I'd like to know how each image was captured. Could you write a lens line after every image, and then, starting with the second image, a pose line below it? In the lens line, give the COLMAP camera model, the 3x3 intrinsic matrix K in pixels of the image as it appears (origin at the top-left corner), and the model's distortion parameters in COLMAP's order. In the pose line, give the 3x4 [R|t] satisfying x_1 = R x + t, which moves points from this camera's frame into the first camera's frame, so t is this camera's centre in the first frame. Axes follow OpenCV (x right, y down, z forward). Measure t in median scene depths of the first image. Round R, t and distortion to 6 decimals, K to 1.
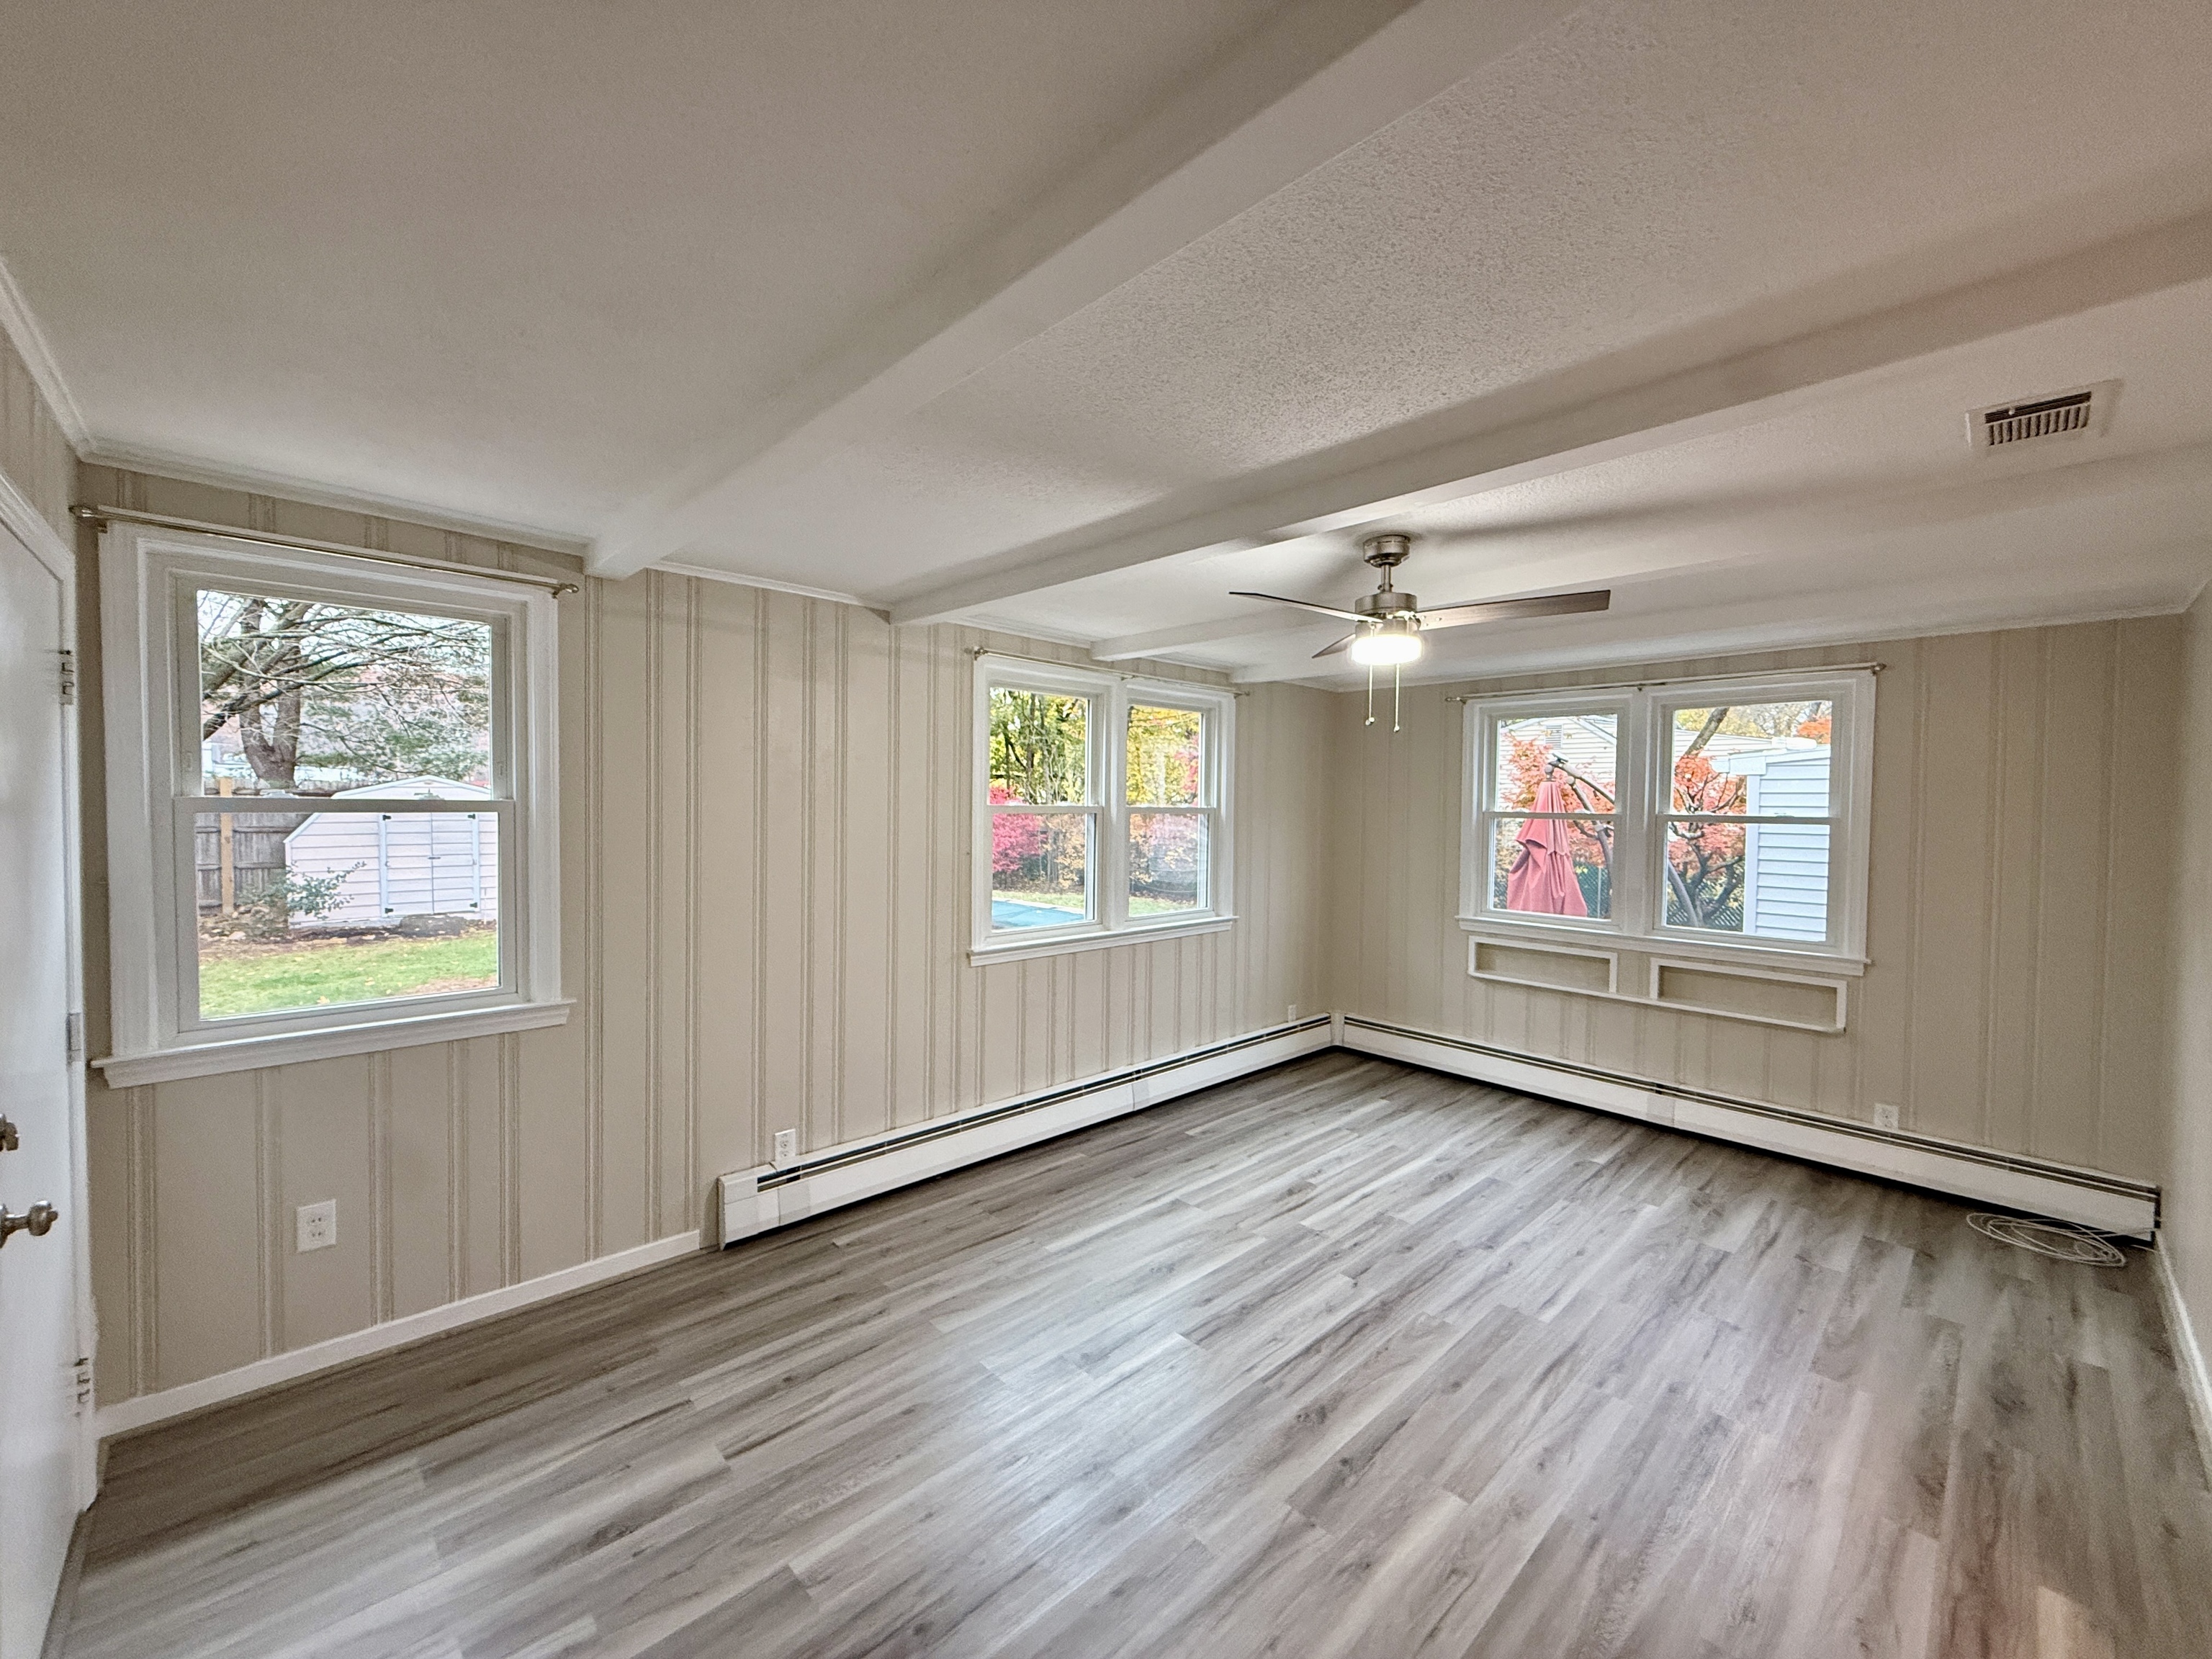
lens RADIAL K [[879.1, 0, 1096.7], [0, 879.1, 826.8], [0, 0, 1]] dist [-0.002199, -0.000231]
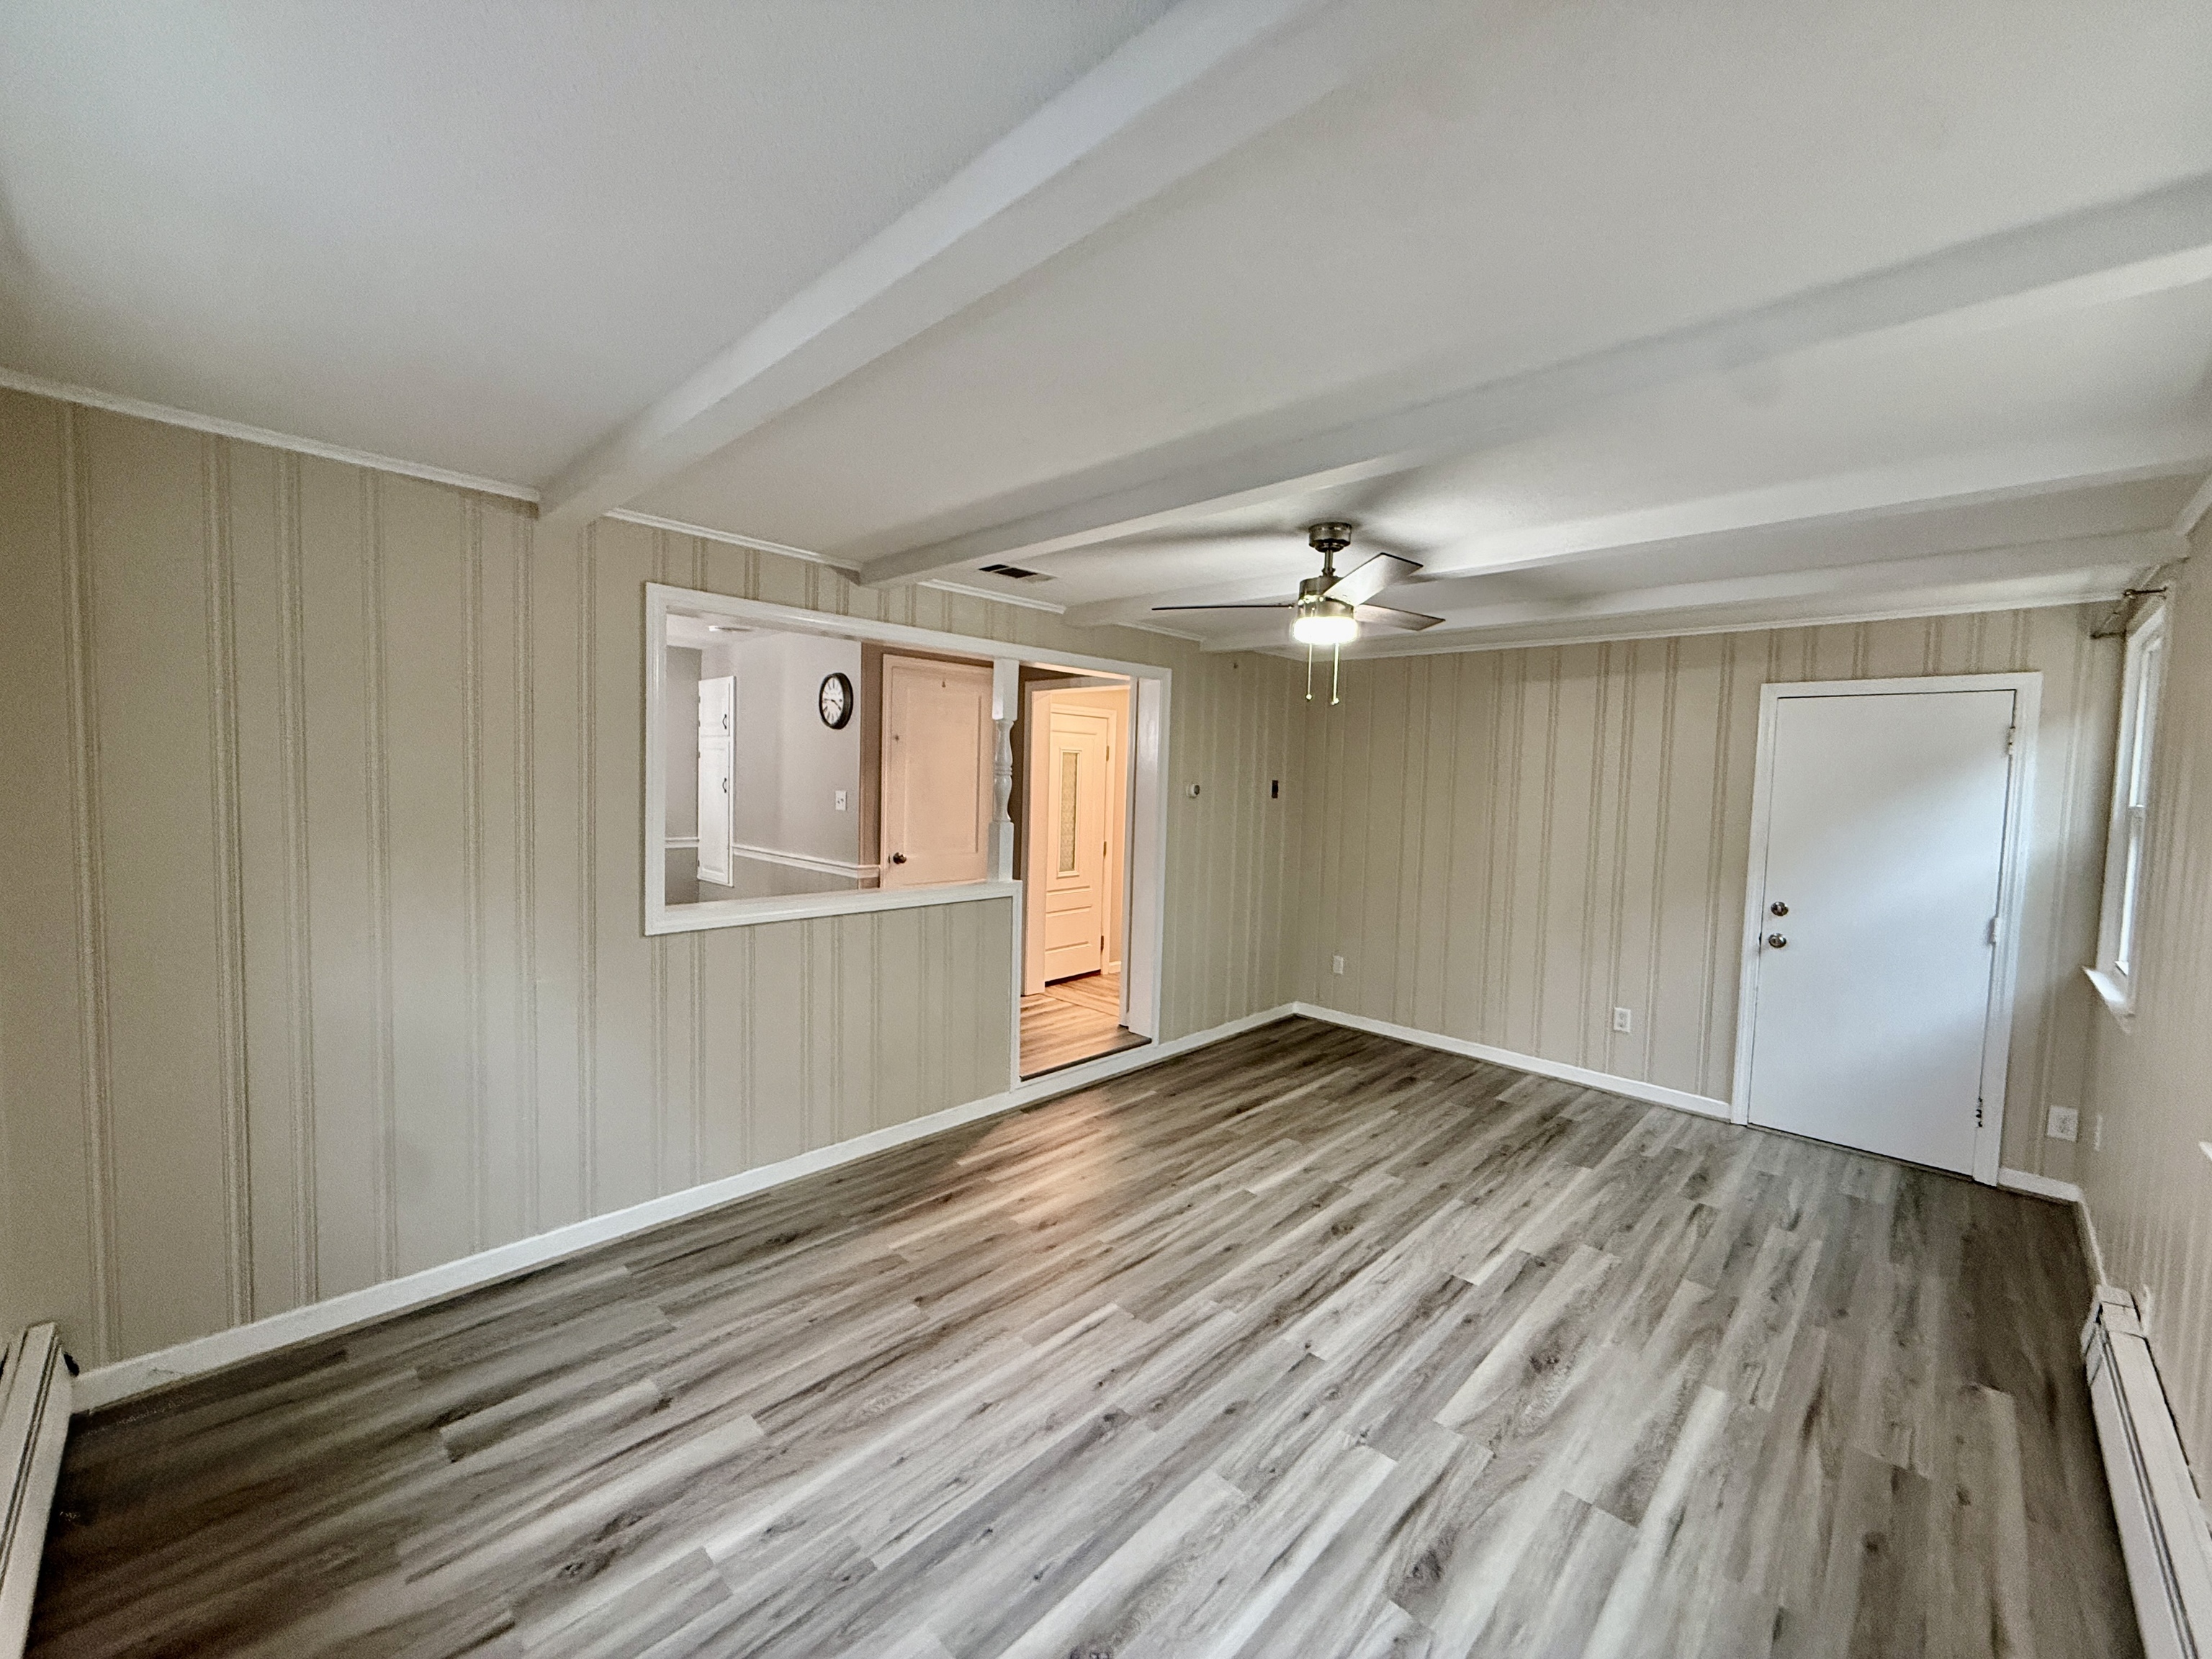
lens RADIAL K [[879.1, 0, 1096.7], [0, 879.1, 826.8], [0, 0, 1]] dist [-0.002199, -0.000231]
pose [[-0.998336, -0.041548, -0.039985, 0.583307], [-0.044749, 0.995560, 0.082817, -0.034294], [0.036366, 0.084468, -0.995762, 1.894256]]
